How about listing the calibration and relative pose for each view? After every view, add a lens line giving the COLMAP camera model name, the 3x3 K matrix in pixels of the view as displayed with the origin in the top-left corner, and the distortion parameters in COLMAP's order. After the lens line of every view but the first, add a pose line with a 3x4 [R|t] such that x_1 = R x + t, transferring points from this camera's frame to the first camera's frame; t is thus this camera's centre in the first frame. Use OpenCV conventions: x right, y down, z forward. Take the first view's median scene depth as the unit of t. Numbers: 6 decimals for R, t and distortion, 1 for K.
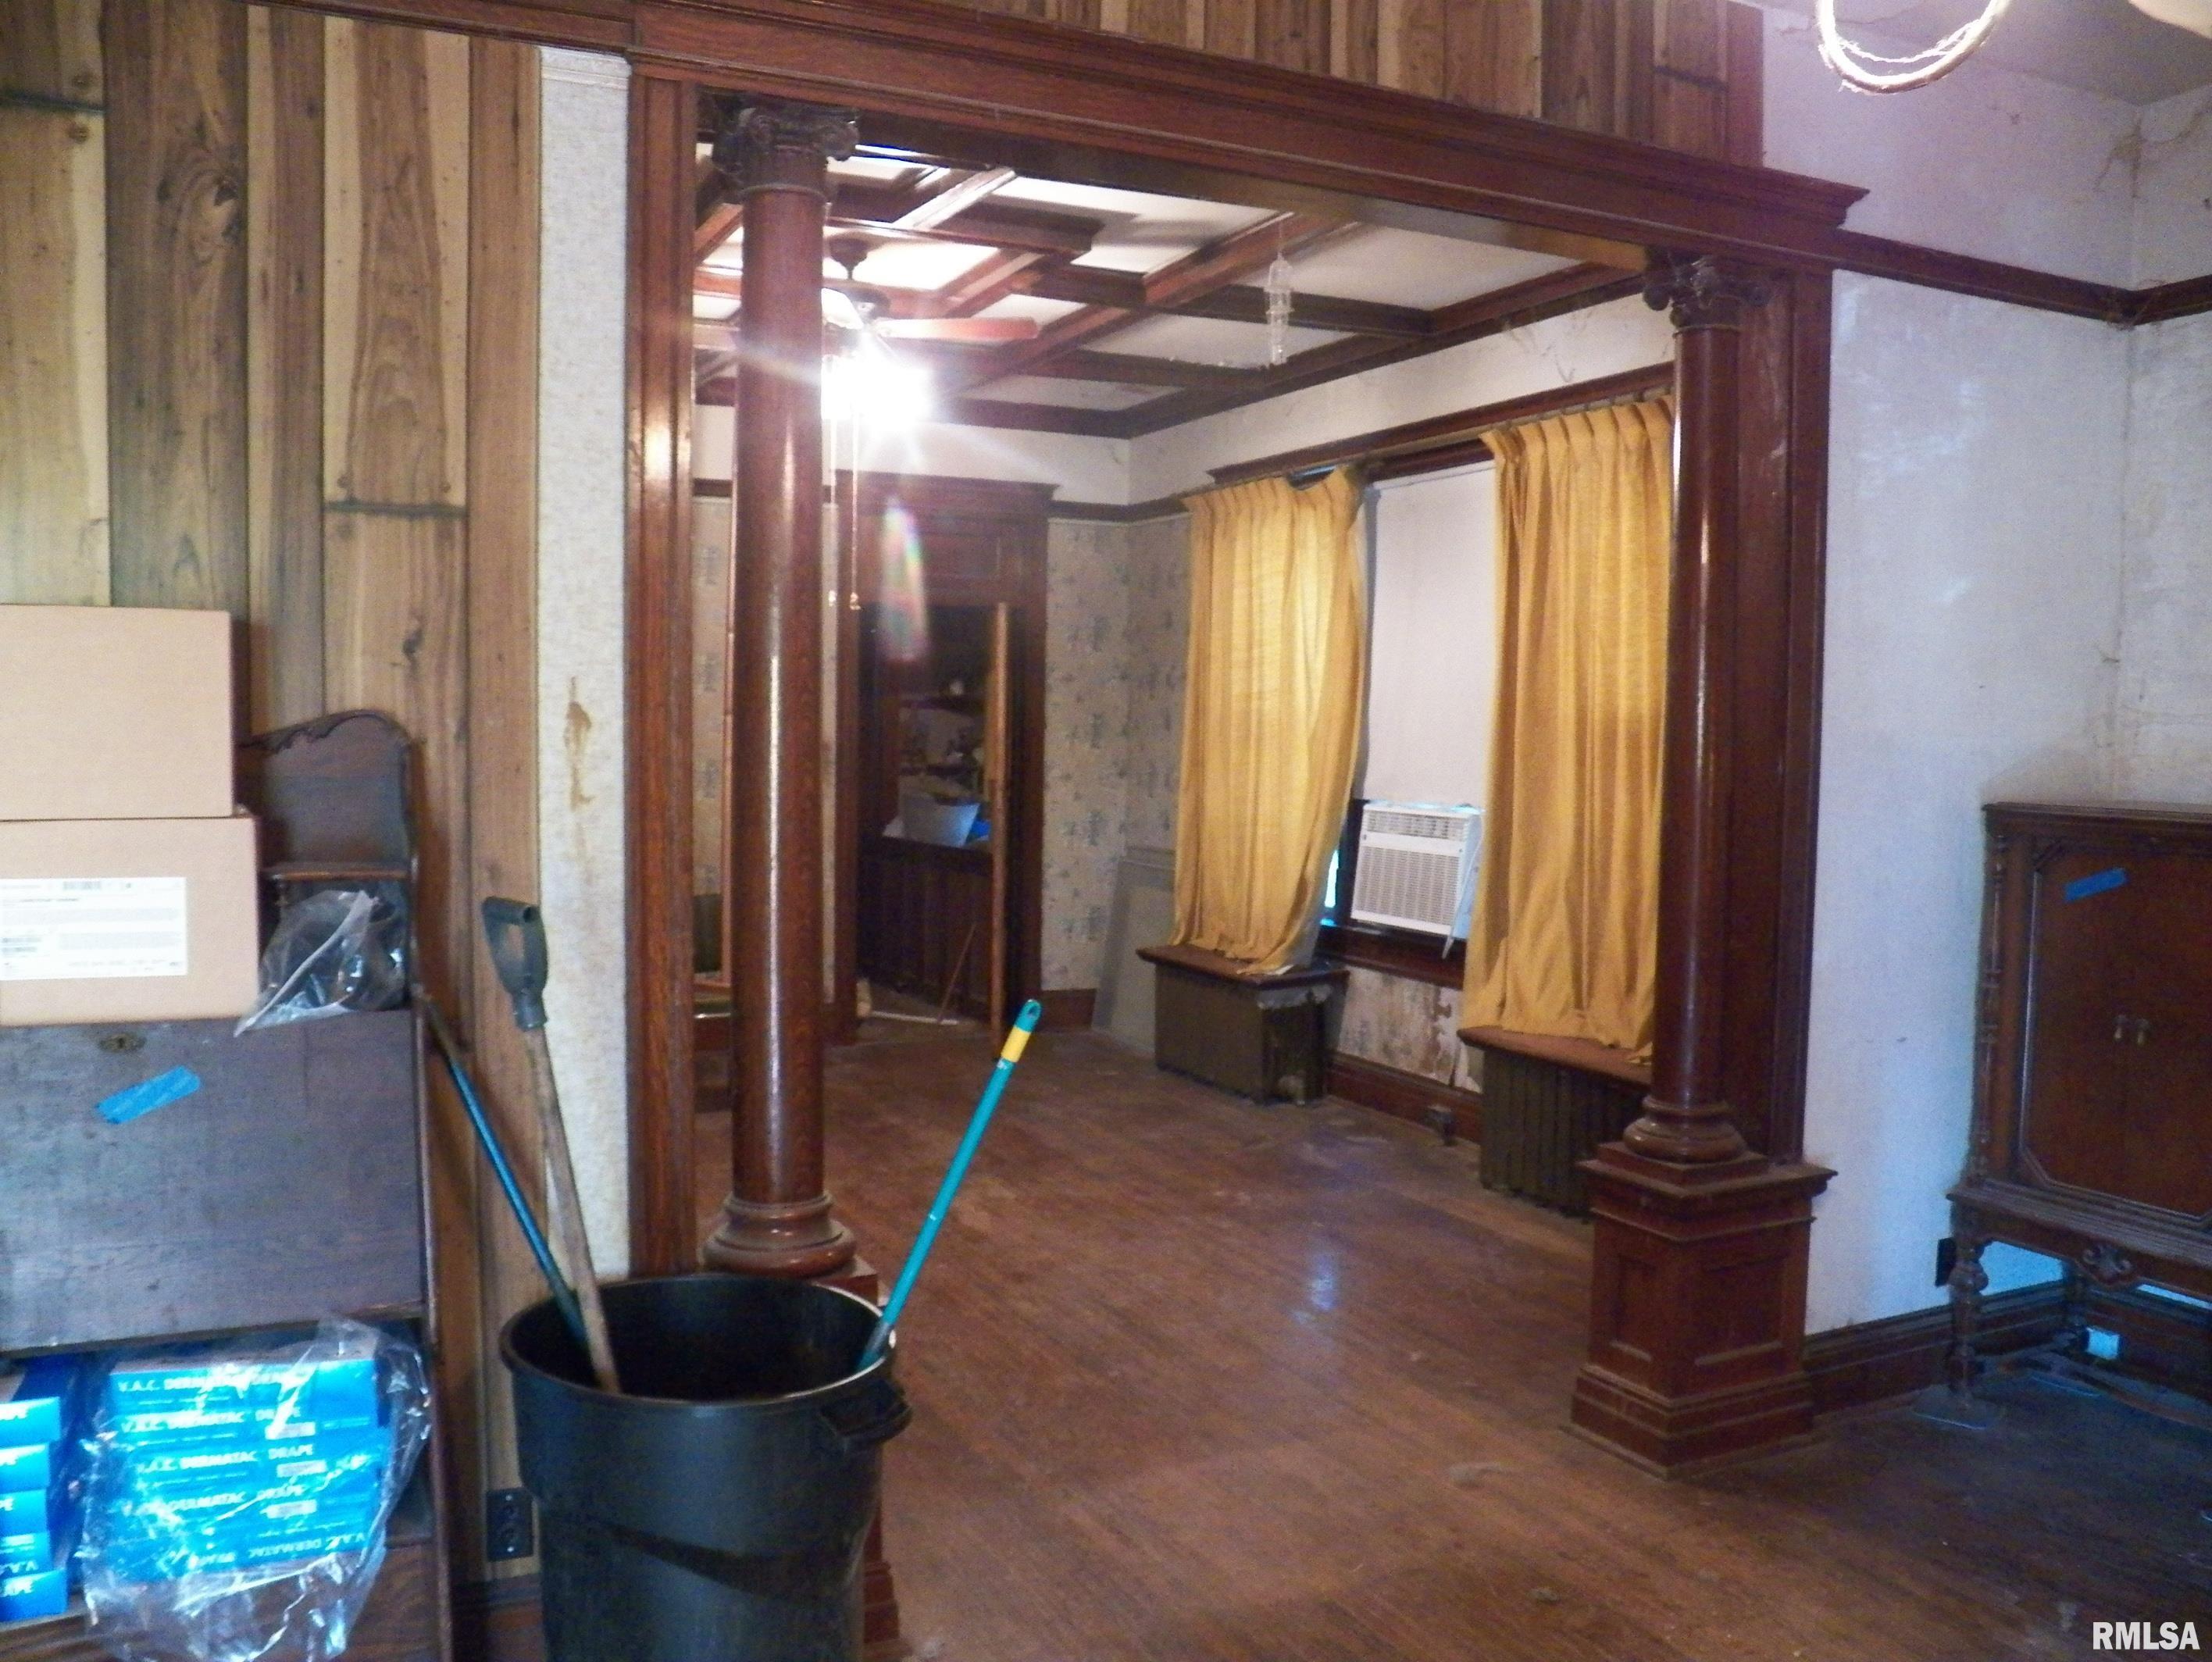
lens RADIAL K [[1914.0, 0, 1106.0], [0, 1914.0, 831.0], [0, 0, 1]] dist [-0.000791, 0.000721]
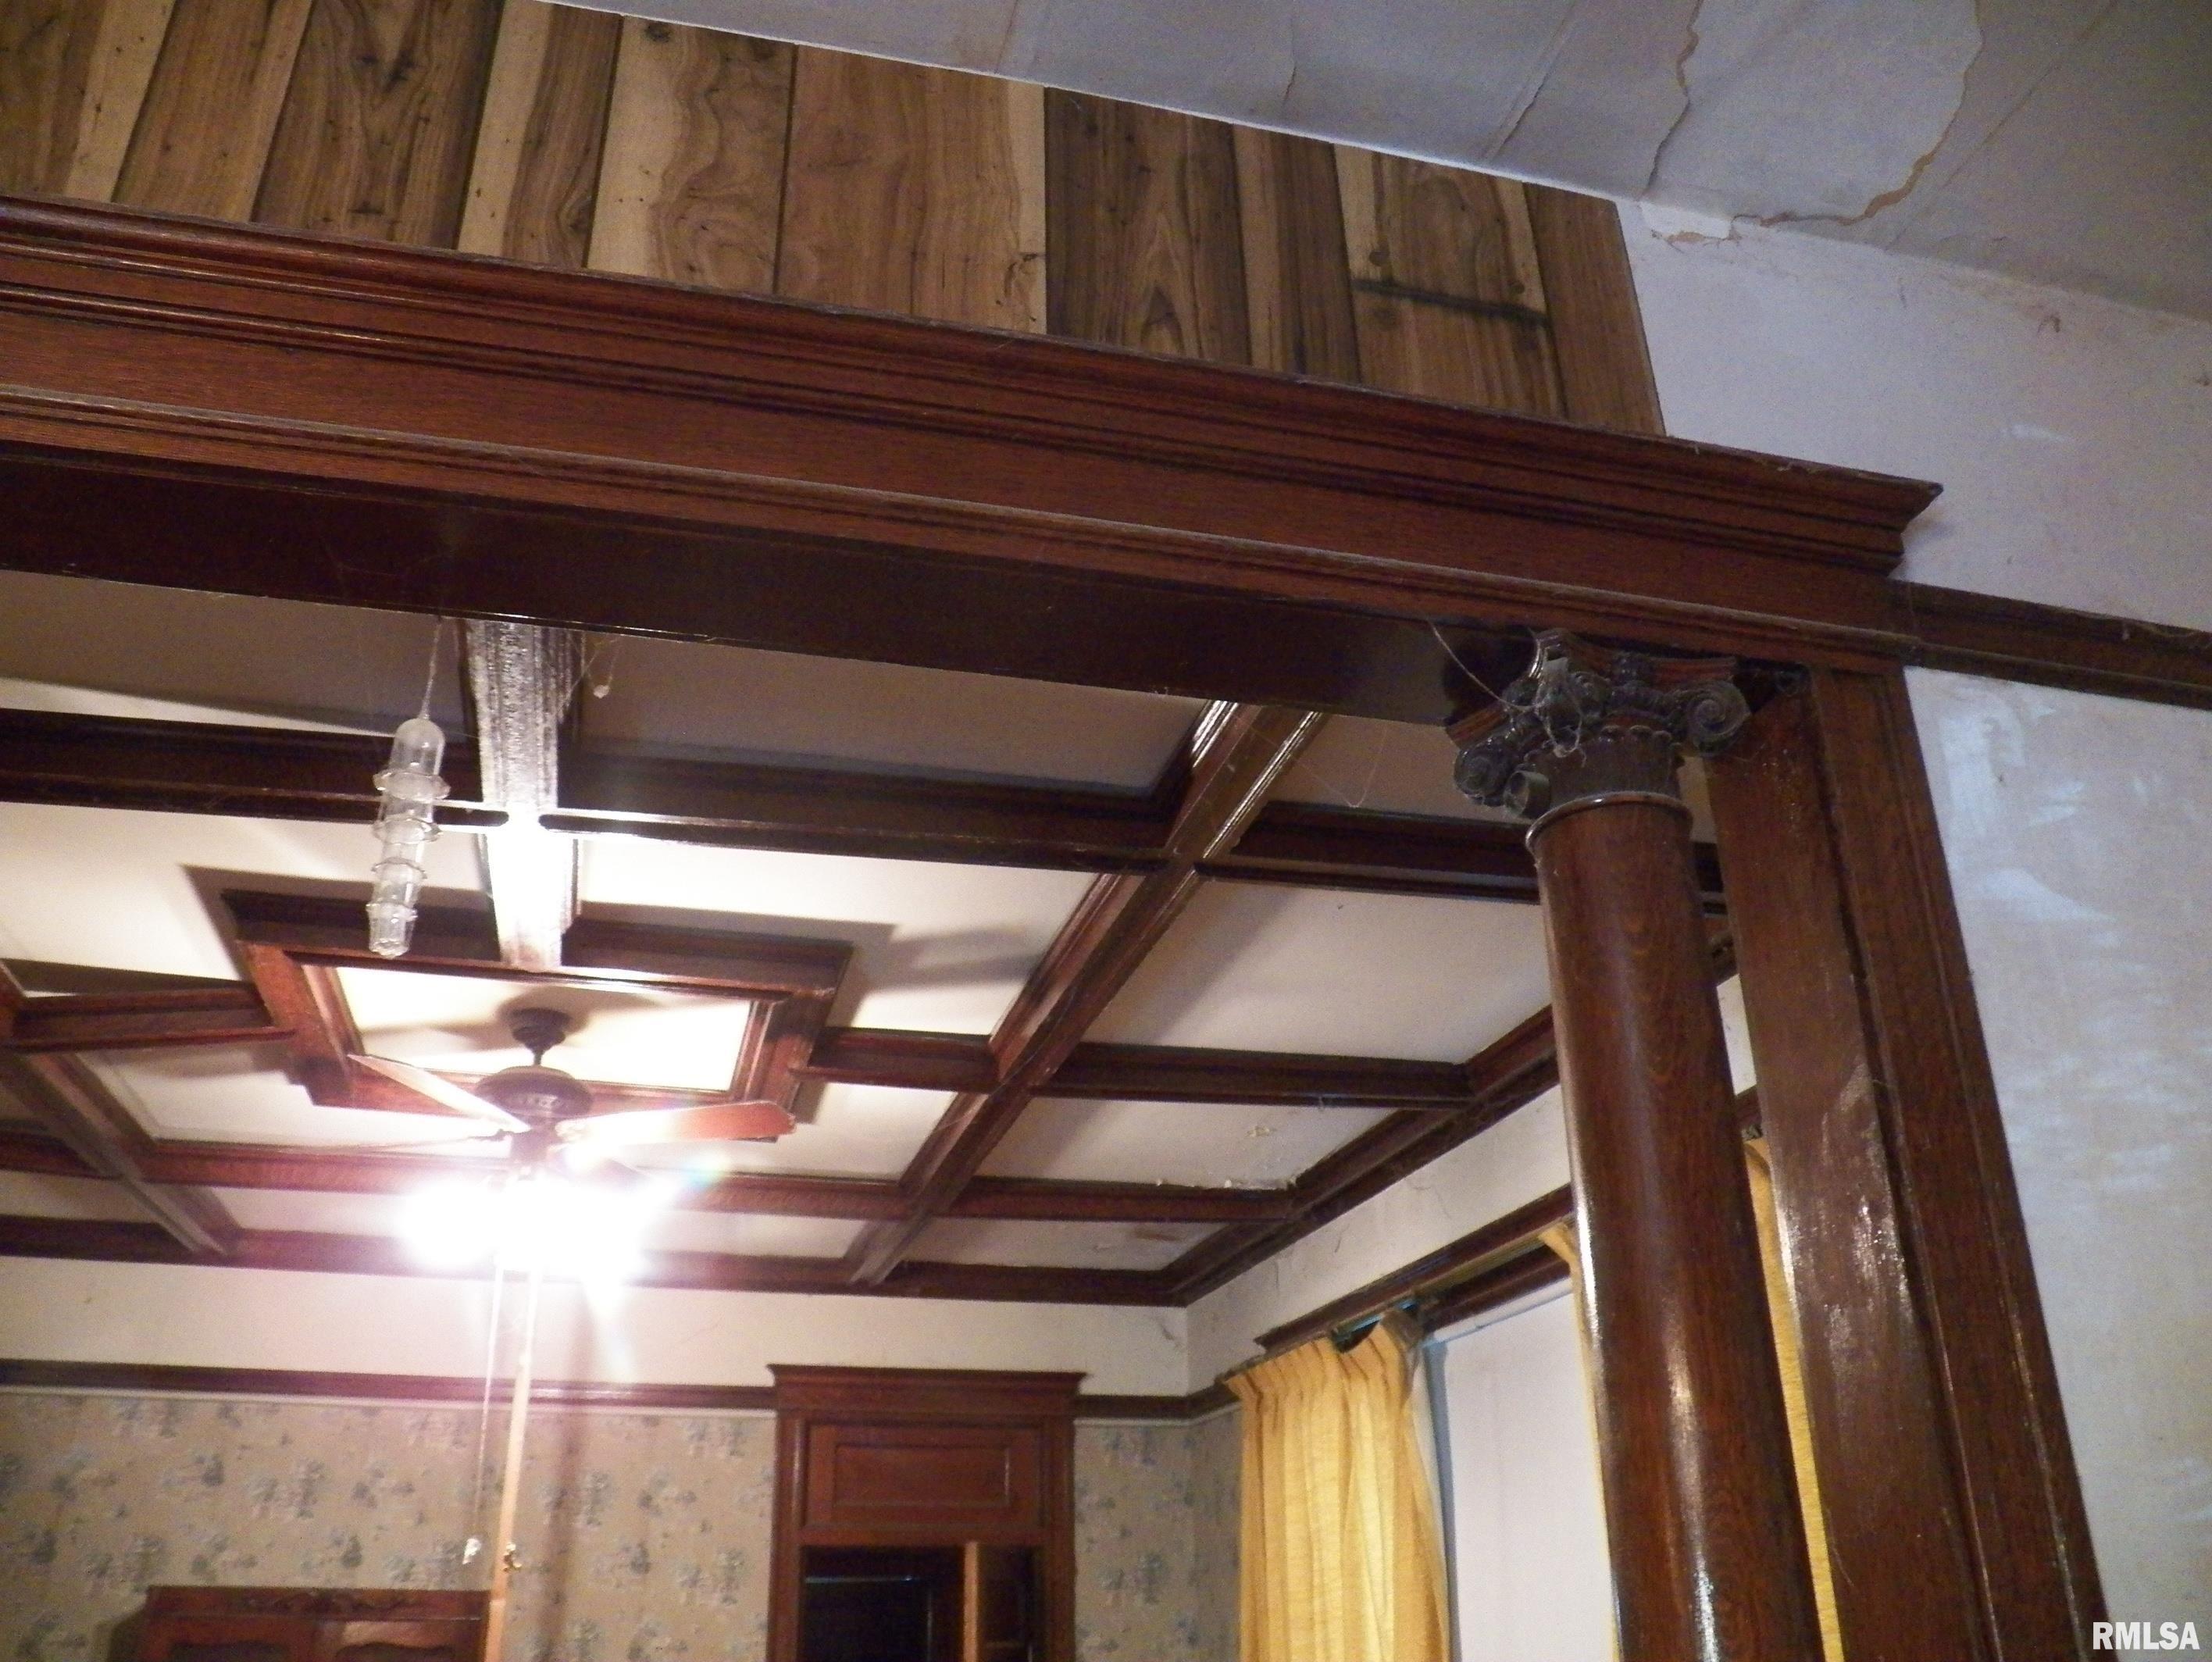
lens RADIAL K [[1938.3, 0, 1106.0], [0, 1938.3, 831.0], [0, 0, 1]] dist [-0.093322, -0.000475]
pose [[0.985745, -0.101671, -0.134055, 0.131551], [0.030903, 0.892621, -0.449747, -0.040883], [0.165386, 0.439193, 0.883038, 0.313390]]
